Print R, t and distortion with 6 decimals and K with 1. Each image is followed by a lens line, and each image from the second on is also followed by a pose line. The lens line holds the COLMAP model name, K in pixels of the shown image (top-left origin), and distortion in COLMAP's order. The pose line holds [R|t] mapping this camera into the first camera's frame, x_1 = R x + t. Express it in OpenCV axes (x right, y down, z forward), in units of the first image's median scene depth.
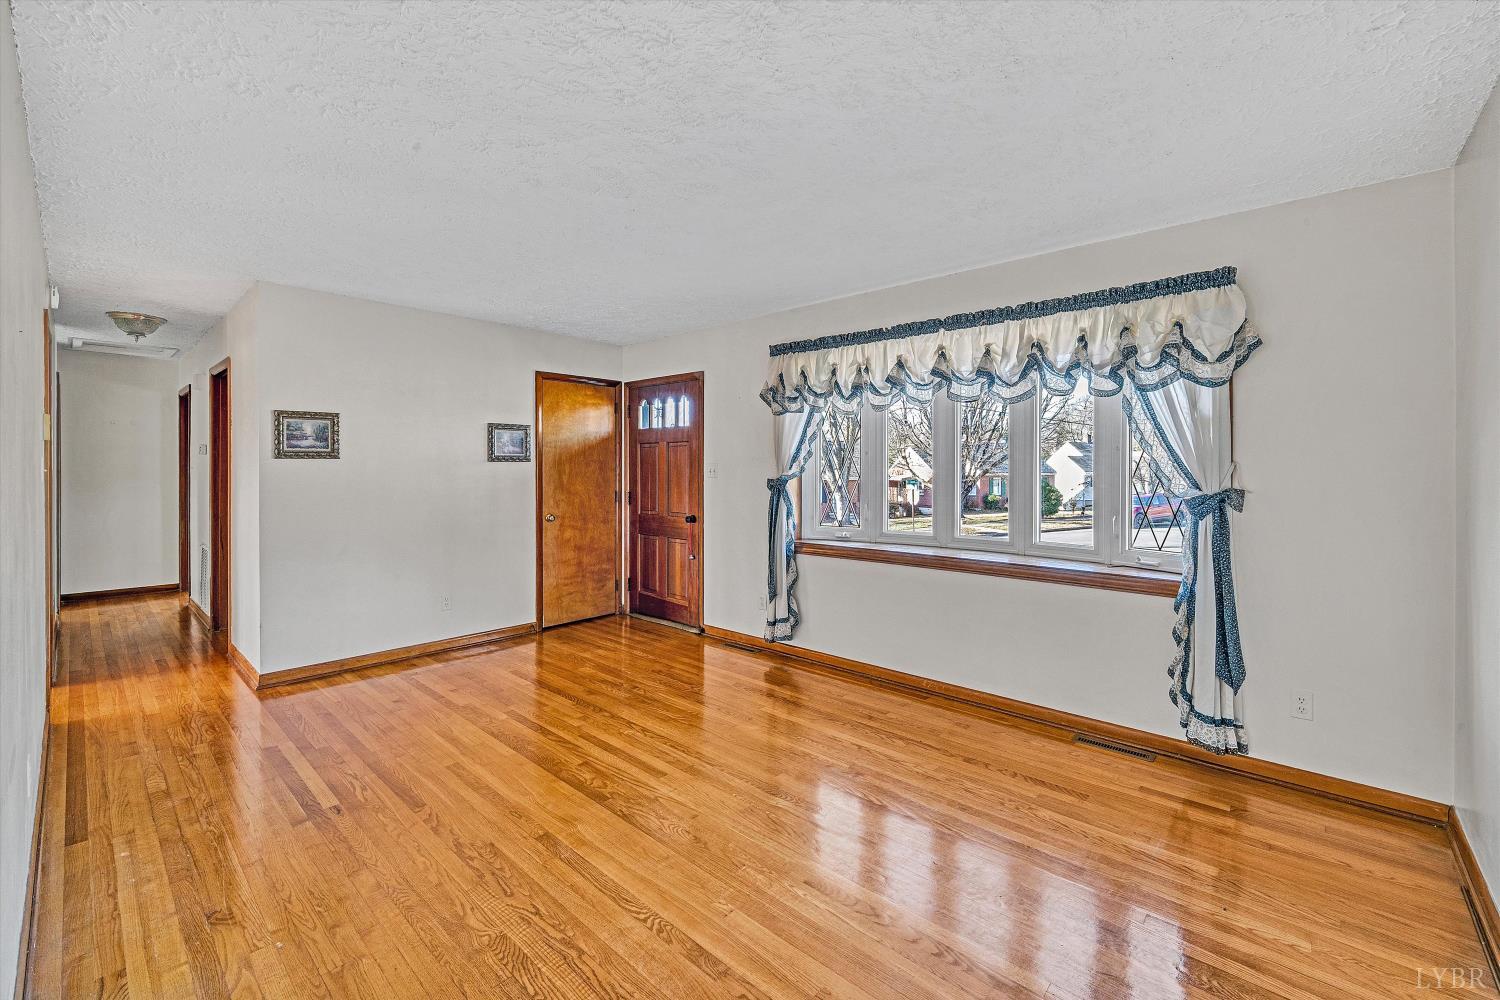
lens RADIAL K [[619.9, 0, 750.0], [0, 619.9, 469.7], [0, 0, 1]] dist [-0.000565, -0.000058]
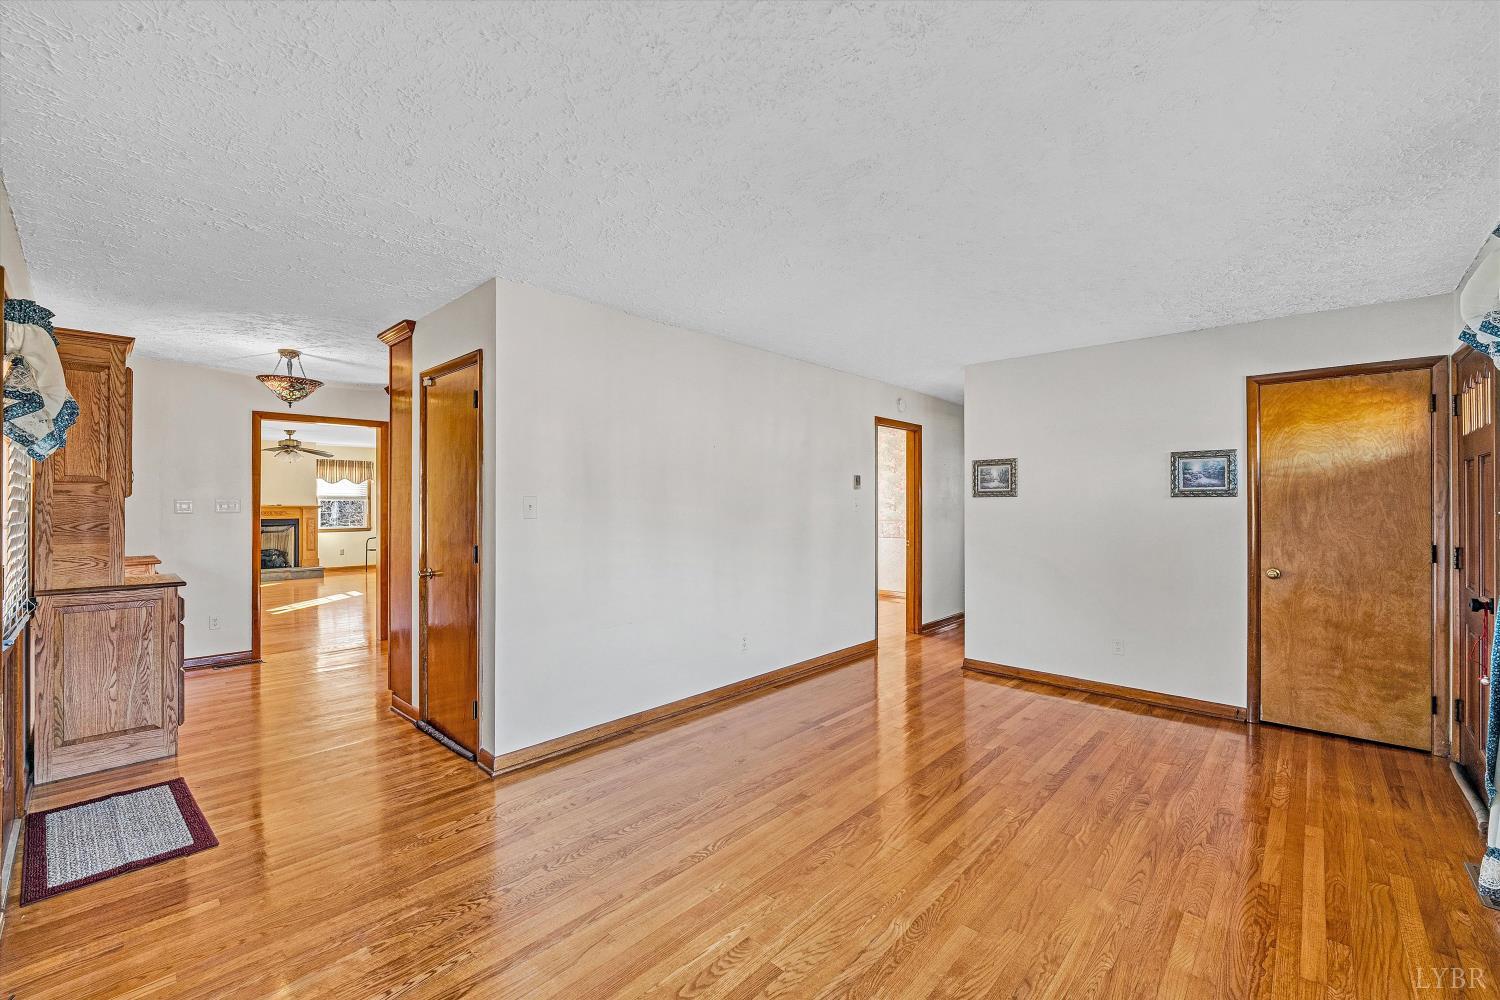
lens RADIAL K [[610.2, 0, 740.8], [0, 610.2, 506.7], [0, 0, 1]] dist [-0.027847, 0.000032]
pose [[-0.021674, -0.000073, -0.999765, 0.474427], [-0.006520, 0.999979, 0.000068, 0.004008], [0.999744, 0.006520, -0.021674, 0.476571]]
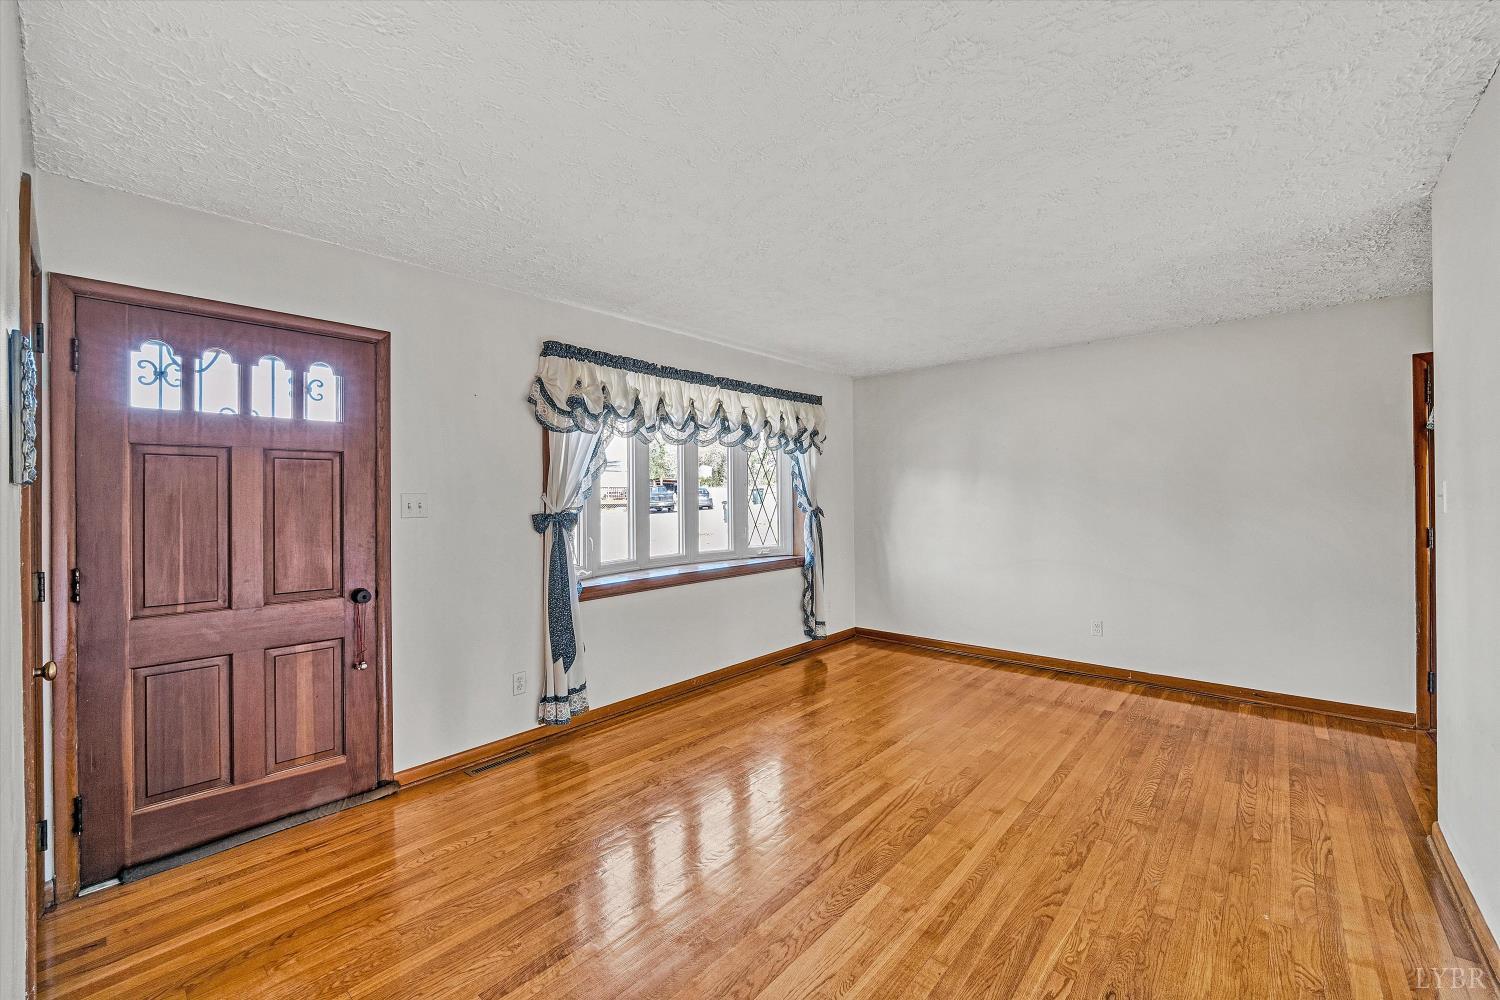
lens RADIAL K [[605.2, 0, 750.0], [0, 605.2, 500.0], [0, 0, 1]] dist [-0.001542, -0.000073]
pose [[-0.015312, -0.007627, 0.999854, -0.757440], [0.012572, 0.999890, 0.007820, -0.005513], [-0.999804, 0.012690, -0.015214, 0.803081]]
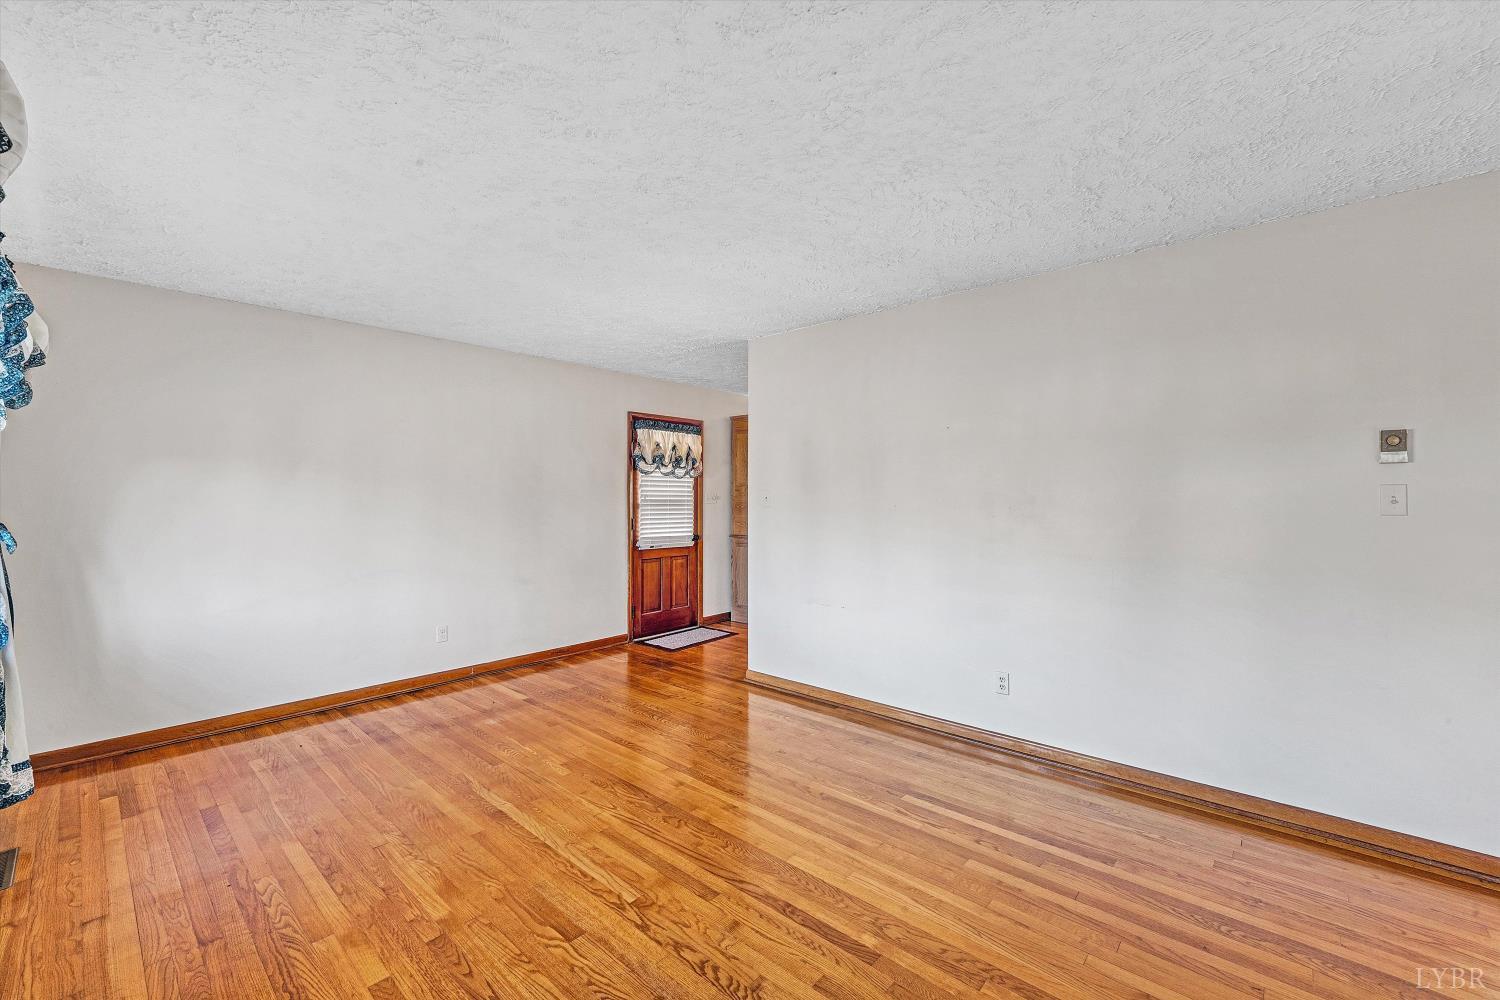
lens RADIAL K [[621.4, 0, 746.8], [0, 621.4, 492.5], [0, 0, 1]] dist [-0.000945, -0.000026]
pose [[-0.999998, -0.001776, 0.000108, -0.225610], [-0.001776, 0.999992, 0.003632, -0.008975], [-0.000114, 0.003632, -0.999993, 1.236555]]
